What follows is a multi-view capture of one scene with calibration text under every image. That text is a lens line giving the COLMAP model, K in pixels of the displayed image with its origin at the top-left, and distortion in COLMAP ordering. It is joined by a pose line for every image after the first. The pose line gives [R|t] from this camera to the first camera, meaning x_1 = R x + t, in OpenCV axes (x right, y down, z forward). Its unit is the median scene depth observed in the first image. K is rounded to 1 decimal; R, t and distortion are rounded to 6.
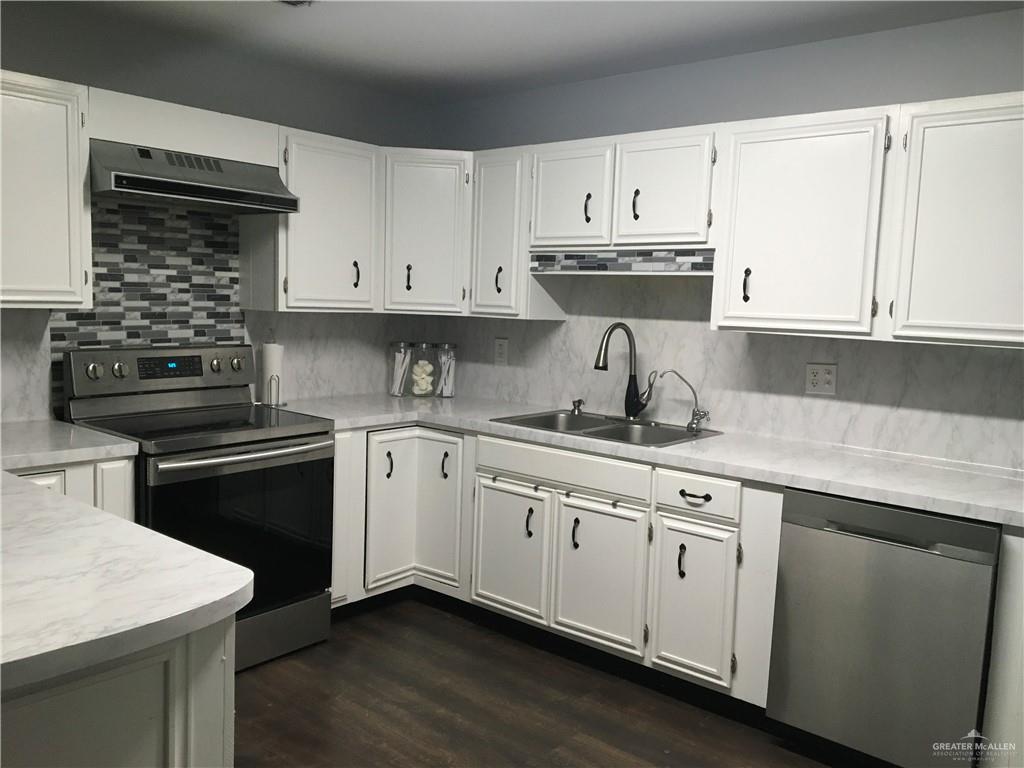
lens RADIAL K [[867.0, 0, 510.3], [0, 867.0, 378.8], [0, 0, 1]] dist [0.085002, -0.102462]
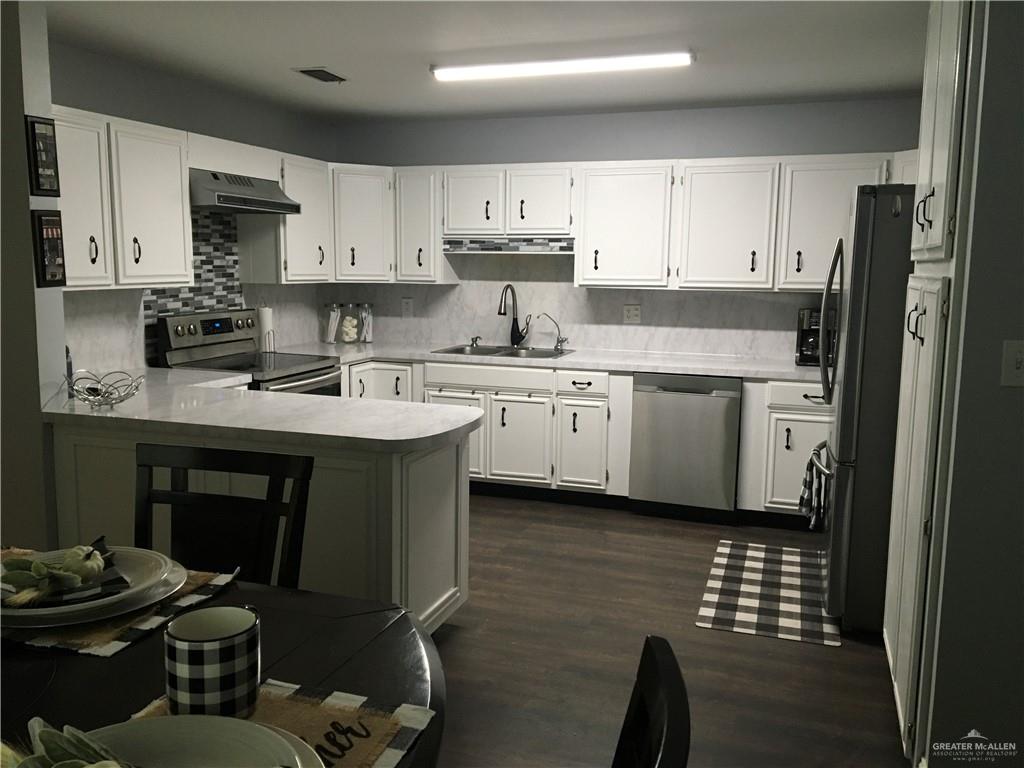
lens RADIAL K [[867.0, 0, 509.1], [0, 867.0, 387.9], [0, 0, 1]] dist [0.085002, -0.102462]
pose [[0.930758, -0.075106, 0.357839, -0.466772], [0.055113, 0.996312, 0.065760, 0.018578], [-0.361458, -0.041485, 0.931465, -0.478381]]
